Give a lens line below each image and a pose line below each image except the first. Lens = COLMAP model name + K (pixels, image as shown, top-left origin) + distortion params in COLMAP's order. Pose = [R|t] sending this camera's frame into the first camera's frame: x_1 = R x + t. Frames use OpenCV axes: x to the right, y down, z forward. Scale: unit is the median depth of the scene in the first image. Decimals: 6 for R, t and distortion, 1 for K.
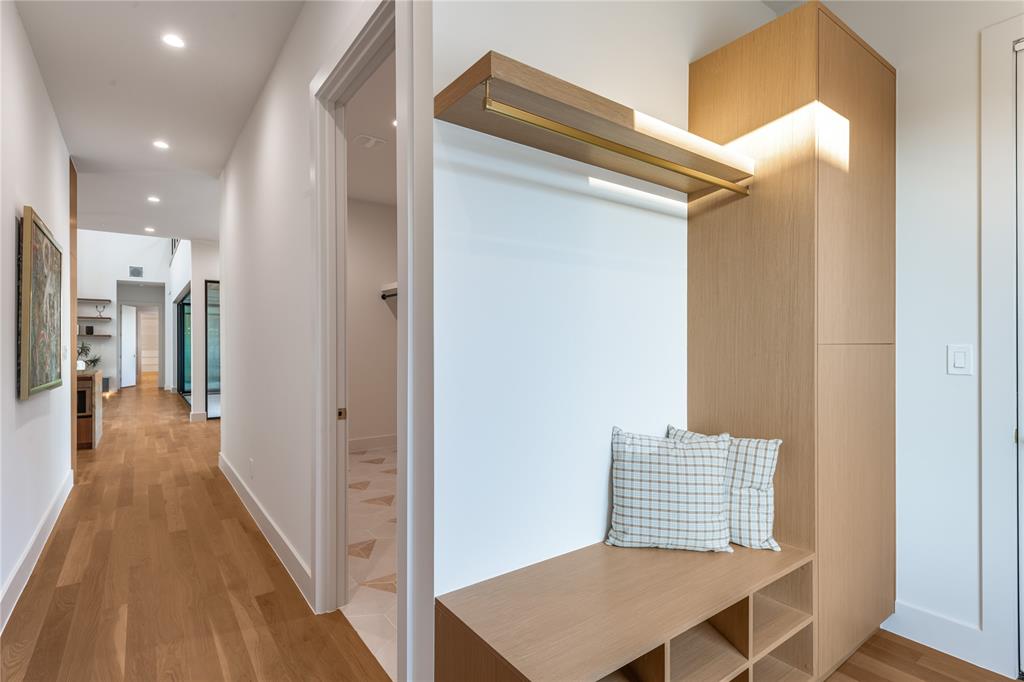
lens RADIAL K [[508.2, 0, 511.5], [0, 508.2, 339.2], [0, 0, 1]] dist [-0.000866, -0.000029]
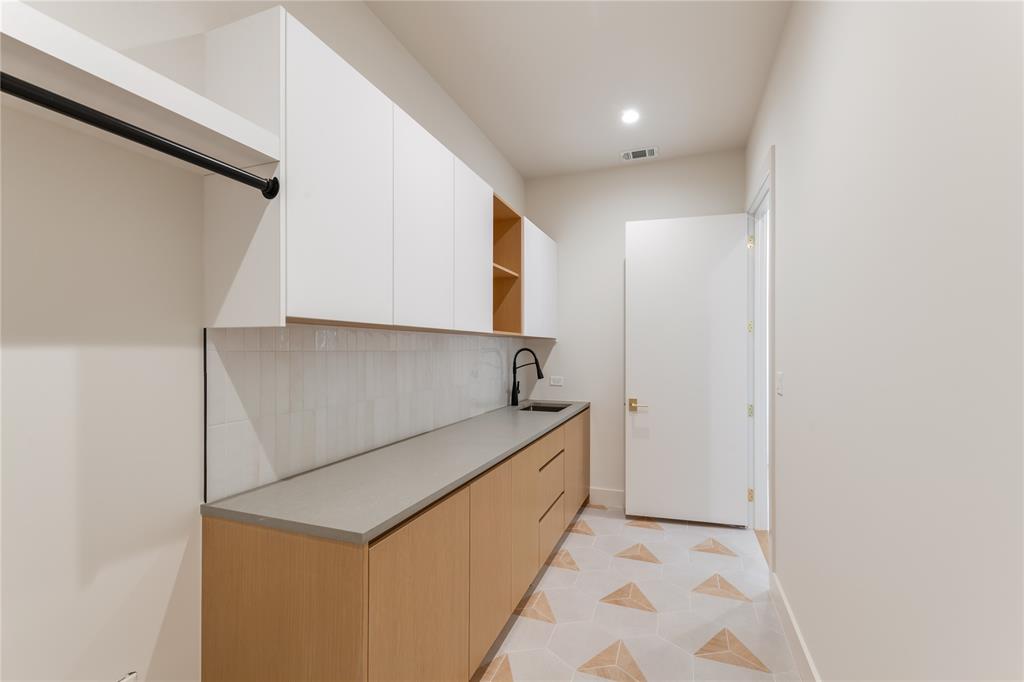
lens RADIAL K [[435.7, 0, 510.8], [0, 435.7, 341.1], [0, 0, 1]] dist [0.001272, 0.000096]
pose [[-0.542714, 0.003791, 0.839909, -0.692479], [0.004494, 0.999989, -0.001609, -0.049440], [-0.839905, 0.002901, -0.542725, 1.670849]]
